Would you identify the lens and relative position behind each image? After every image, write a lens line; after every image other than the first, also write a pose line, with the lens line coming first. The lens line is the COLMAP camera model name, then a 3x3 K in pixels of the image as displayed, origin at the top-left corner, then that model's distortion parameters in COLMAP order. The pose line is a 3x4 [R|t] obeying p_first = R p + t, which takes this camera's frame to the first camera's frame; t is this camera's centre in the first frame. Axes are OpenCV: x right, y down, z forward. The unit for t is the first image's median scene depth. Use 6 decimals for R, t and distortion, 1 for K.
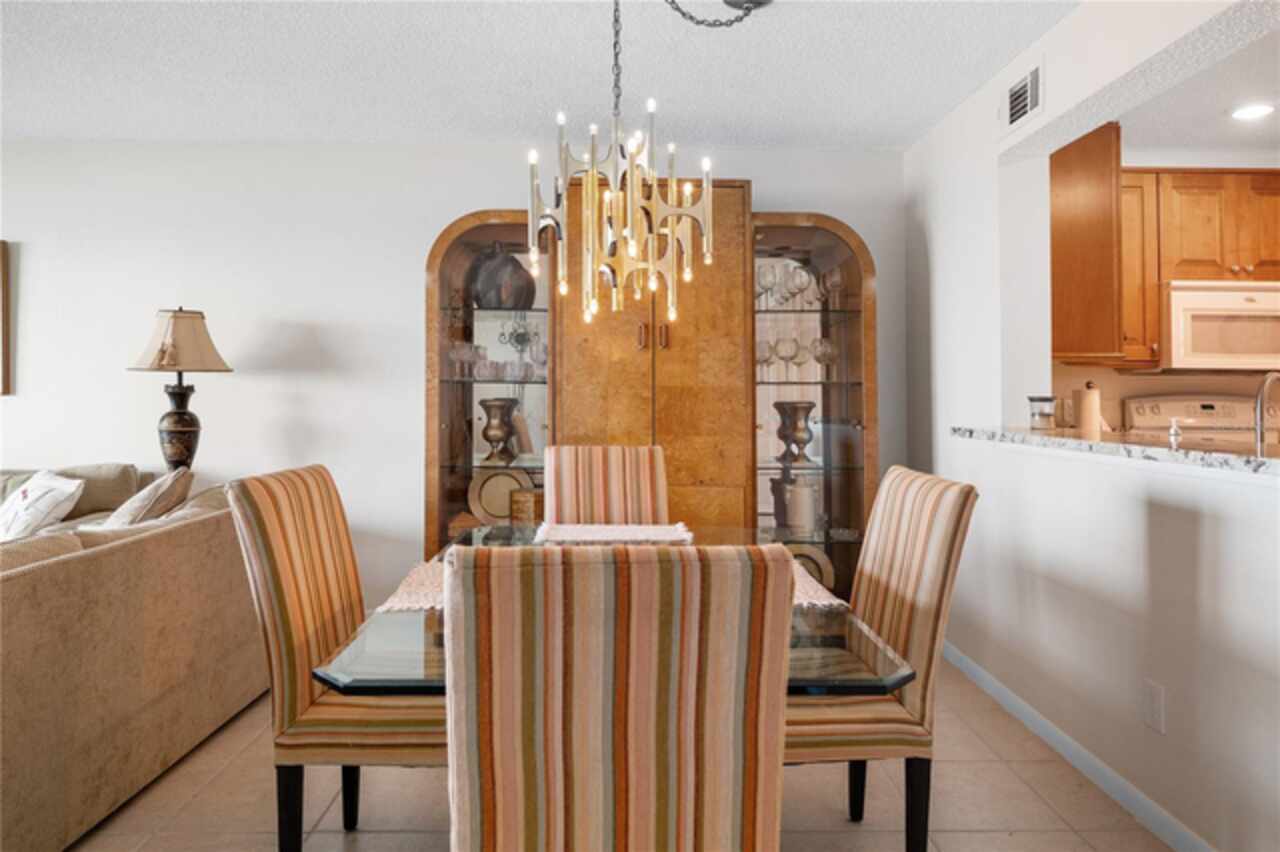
lens RADIAL K [[790.1, 0, 641.0], [0, 790.1, 382.1], [0, 0, 1]] dist [0.006919, 0.000240]
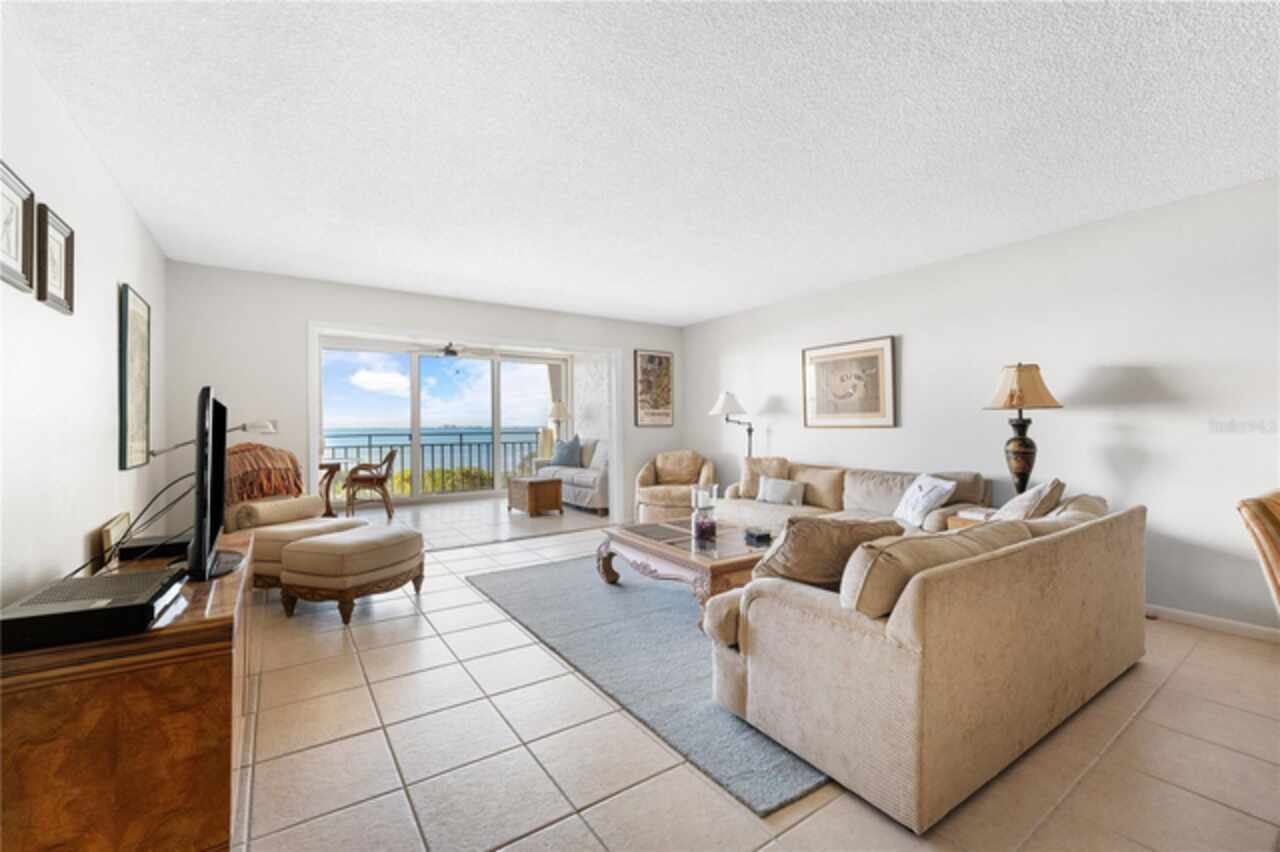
lens RADIAL K [[530.4, 0, 640.0], [0, 530.4, 426.0], [0, 0, 1]] dist [-0.000969, -0.000102]
pose [[0.538730, -0.014654, -0.842351, -0.160961], [0.029105, 0.999576, 0.001225, -0.004386], [0.841976, -0.025176, 0.538928, -0.073147]]
